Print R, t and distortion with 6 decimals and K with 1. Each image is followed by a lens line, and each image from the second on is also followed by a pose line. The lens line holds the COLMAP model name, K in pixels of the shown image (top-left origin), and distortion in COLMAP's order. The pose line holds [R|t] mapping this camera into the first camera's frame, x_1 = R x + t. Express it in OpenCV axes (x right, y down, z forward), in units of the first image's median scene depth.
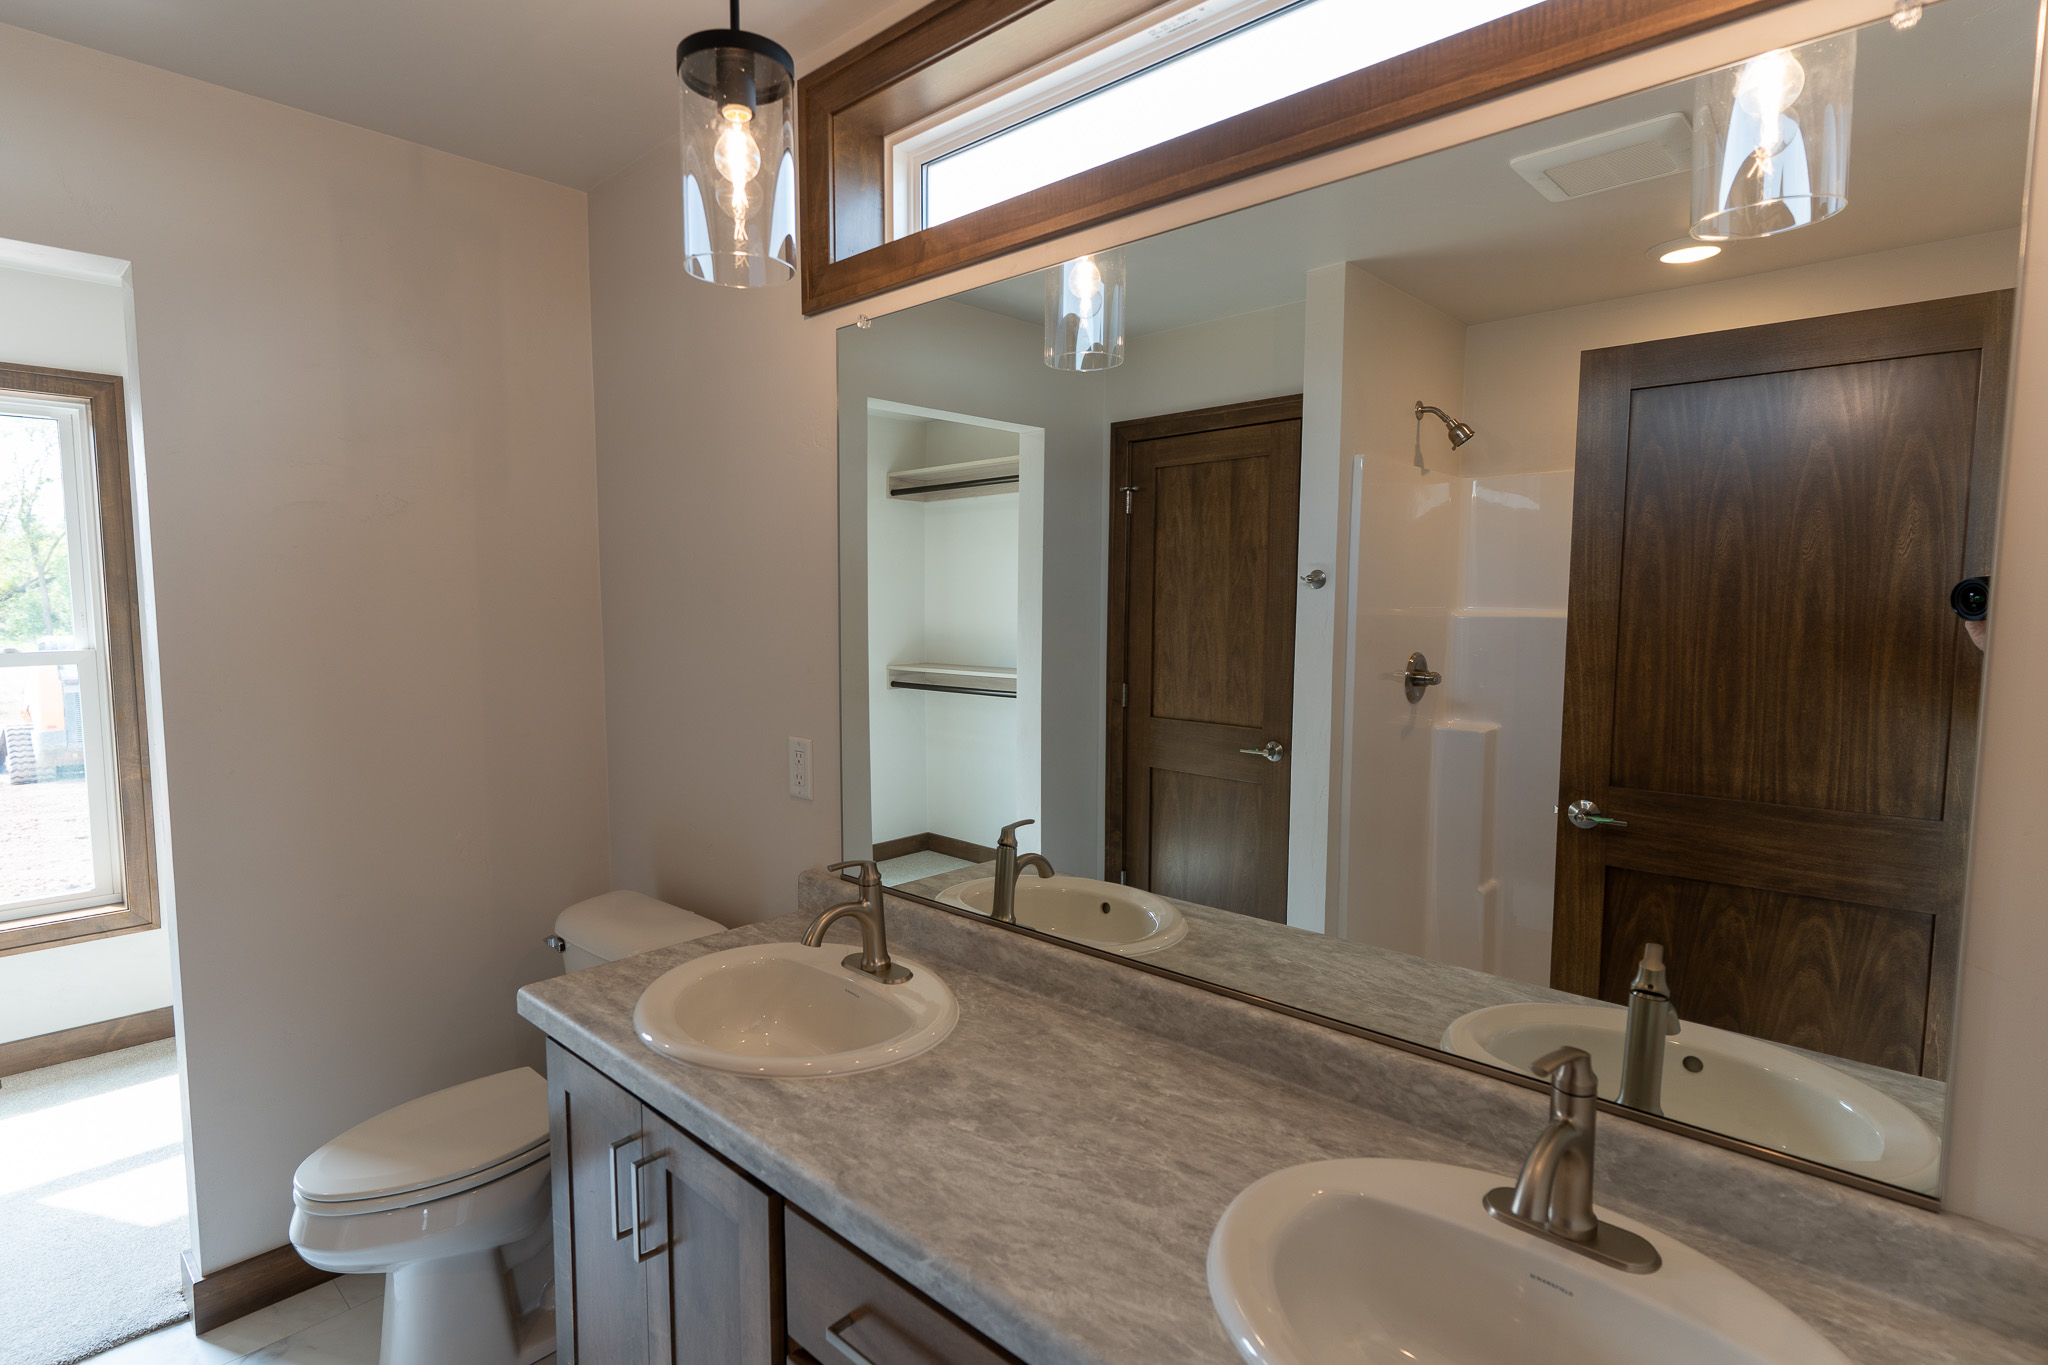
lens RADIAL K [[1024.4, 0, 982.0], [0, 1024.4, 686.8], [0, 0, 1]] dist [-0.000517, 0.001361]
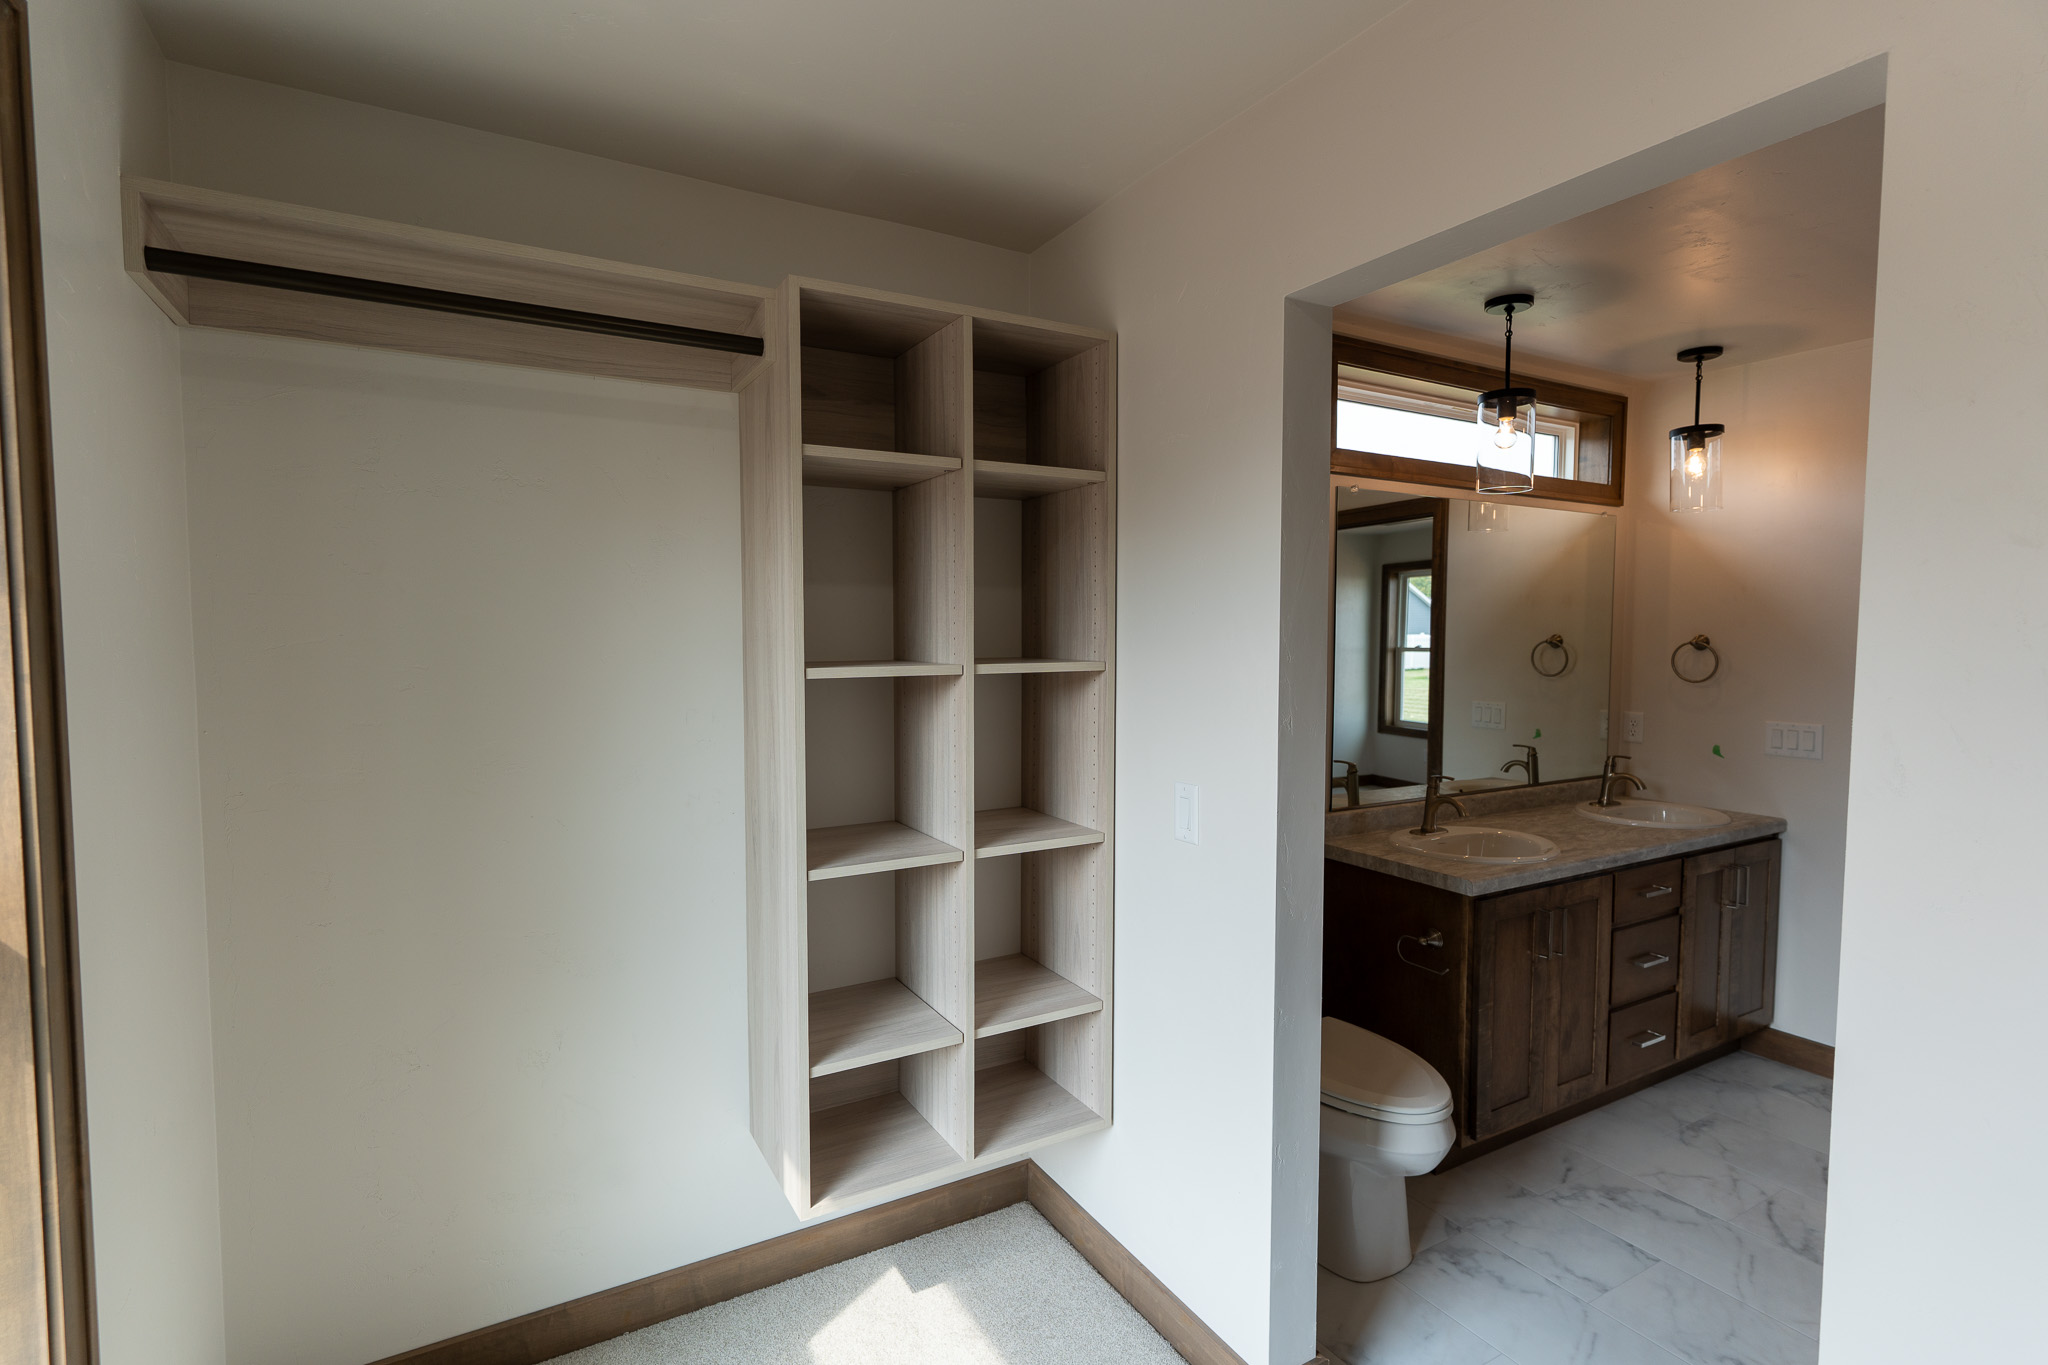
lens RADIAL K [[975.7, 0, 1016.4], [0, 975.7, 683.3], [0, 0, 1]] dist [0.001690, 0.000829]
pose [[0.279703, -0.051581, 0.958700, -2.273940], [0.080639, 0.996289, 0.030077, -0.139173], [-0.956694, 0.068896, 0.282825, 1.305116]]
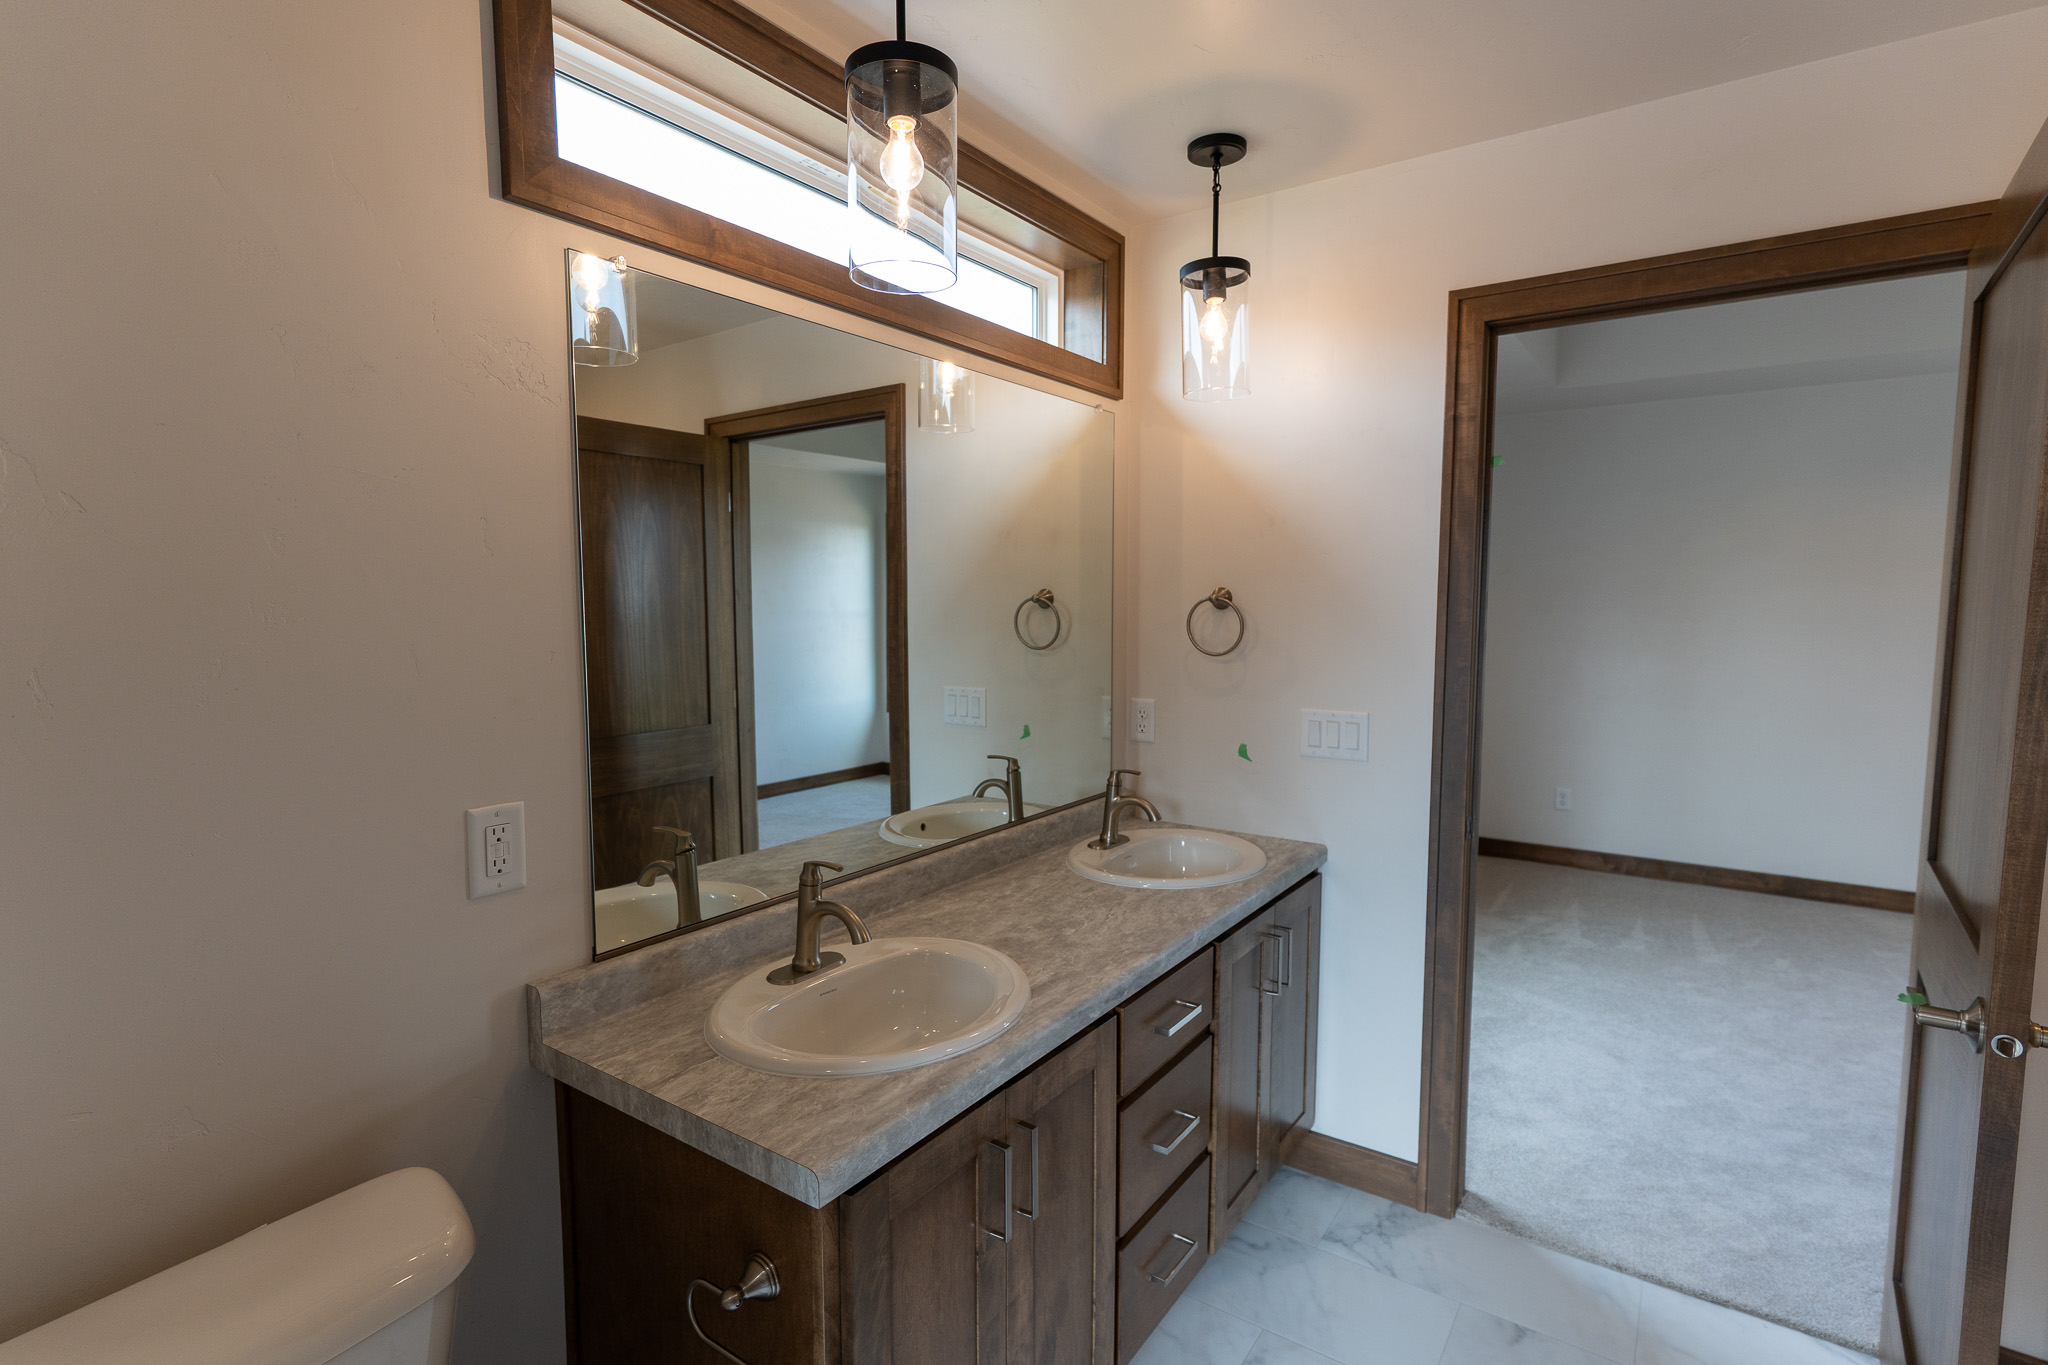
lens RADIAL K [[1001.2, 0, 1017.9], [0, 1001.2, 684.9], [0, 0, 1]] dist [0.000926, 0.000584]
pose [[-0.157676, -0.086859, 0.983663, -1.164968], [0.085979, 0.991134, 0.101300, -0.089132], [-0.983741, 0.100547, -0.148810, 0.988492]]
